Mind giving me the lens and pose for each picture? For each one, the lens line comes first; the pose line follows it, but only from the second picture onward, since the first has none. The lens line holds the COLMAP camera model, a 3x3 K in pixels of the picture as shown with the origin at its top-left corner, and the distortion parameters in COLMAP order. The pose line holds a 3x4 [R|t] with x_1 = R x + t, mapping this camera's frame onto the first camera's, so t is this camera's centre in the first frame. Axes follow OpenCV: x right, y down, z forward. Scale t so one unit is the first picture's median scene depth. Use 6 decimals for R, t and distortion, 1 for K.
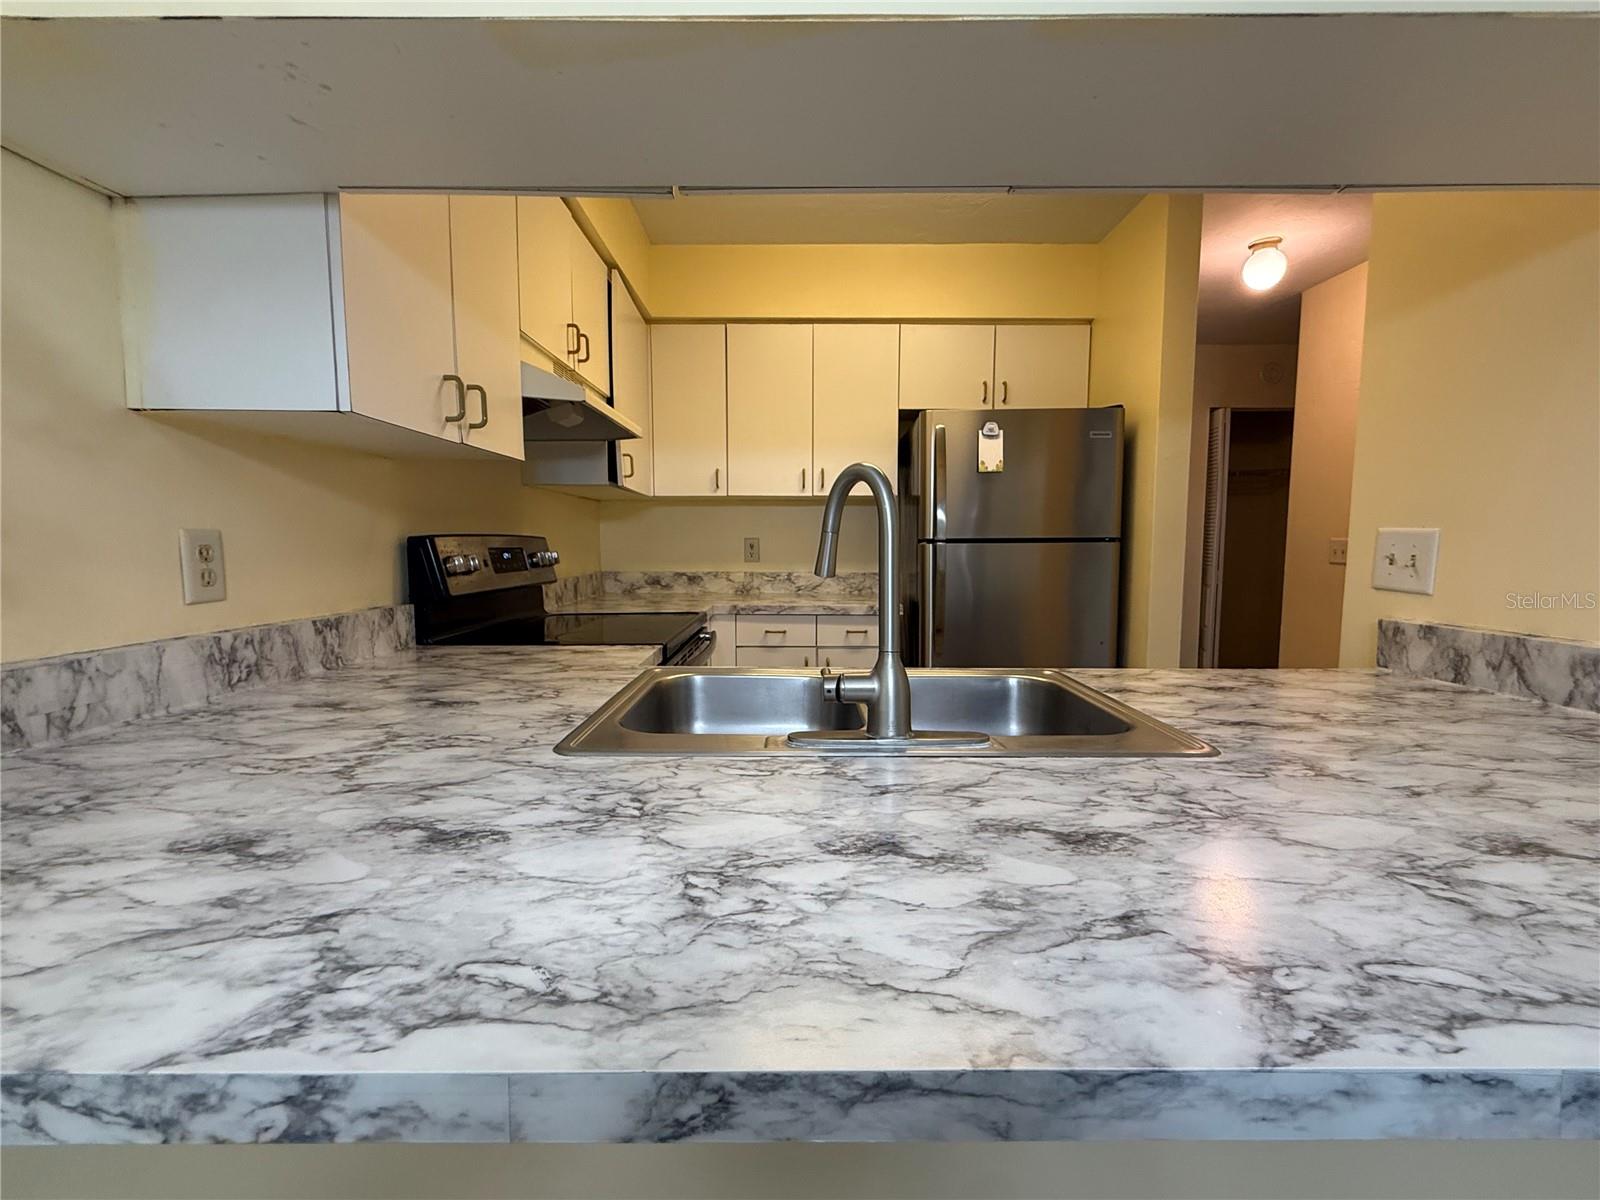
lens RADIAL K [[648.1, 0, 794.3], [0, 648.1, 623.9], [0, 0, 1]] dist [0.001238, 0.000546]
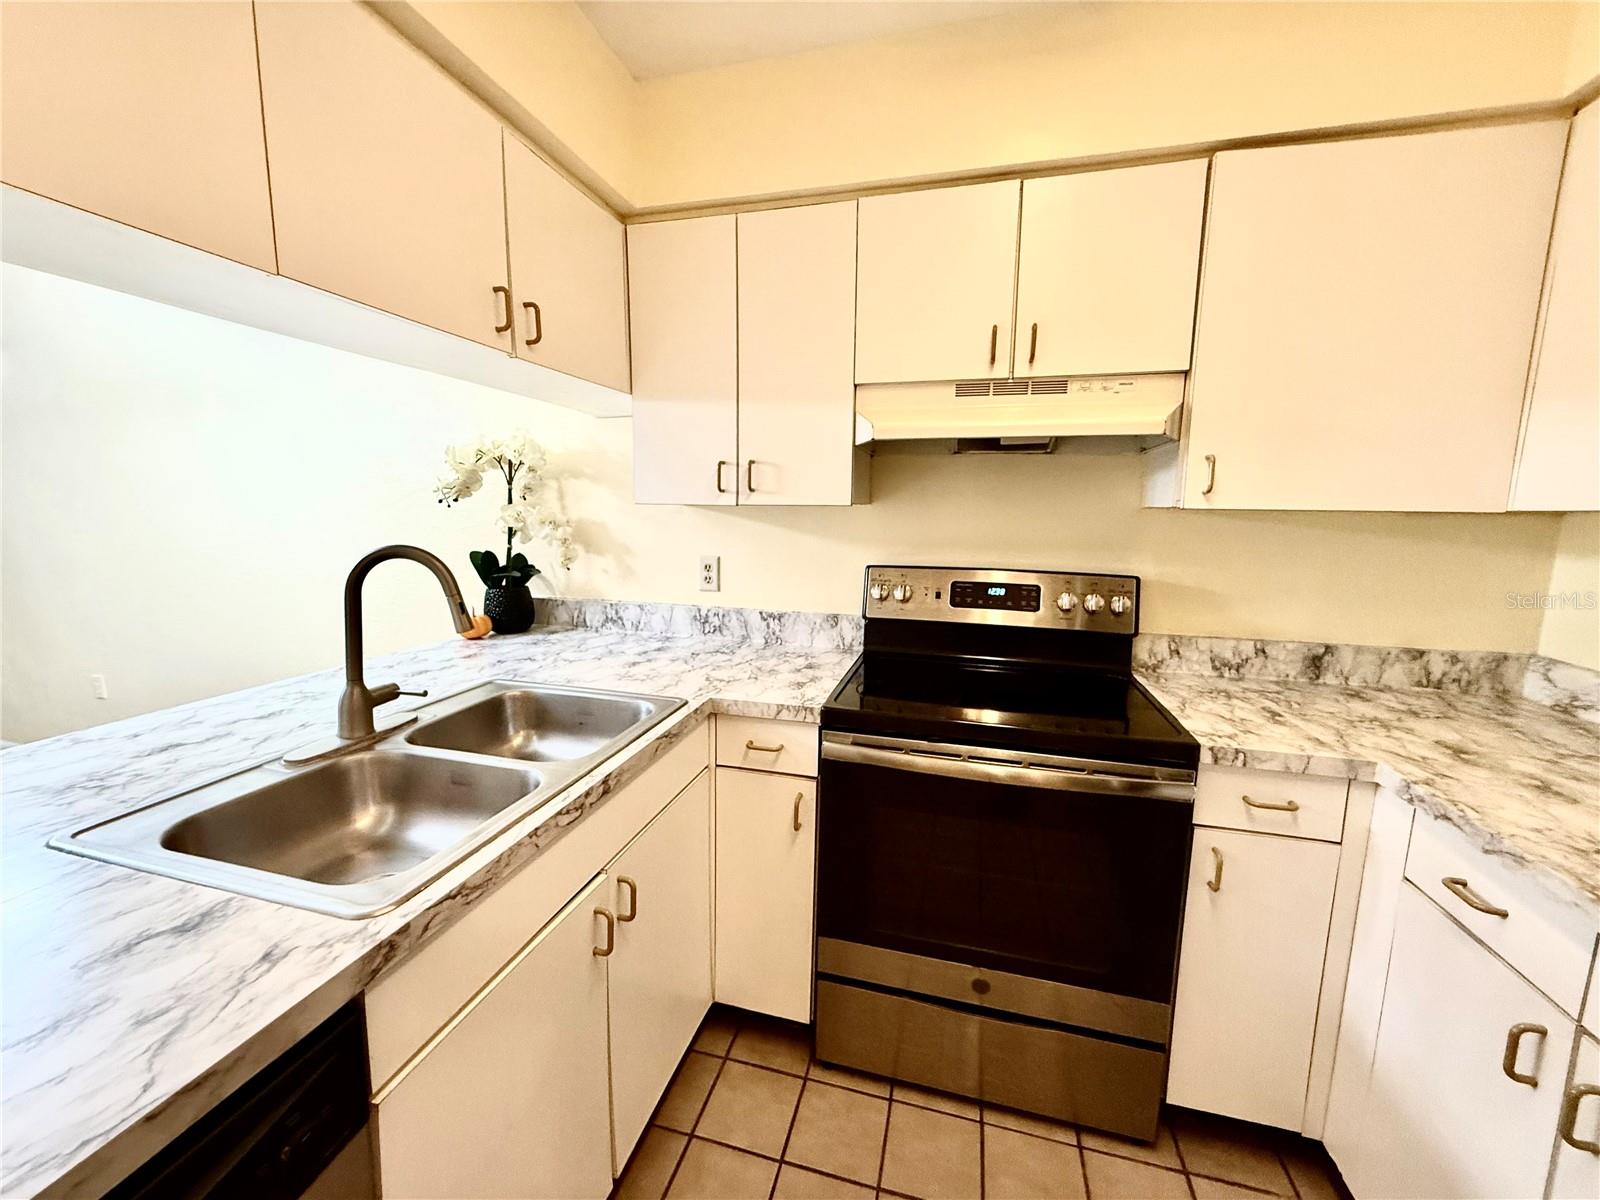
lens RADIAL K [[648.1, 0, 796.9], [0, 648.1, 597.4], [0, 0, 1]] dist [0.001238, 0.000546]
pose [[-0.259528, 0.129632, -0.956996, 0.827725], [-0.138046, 0.975794, 0.169615, -0.339227], [0.955818, 0.176129, -0.235350, 1.492278]]
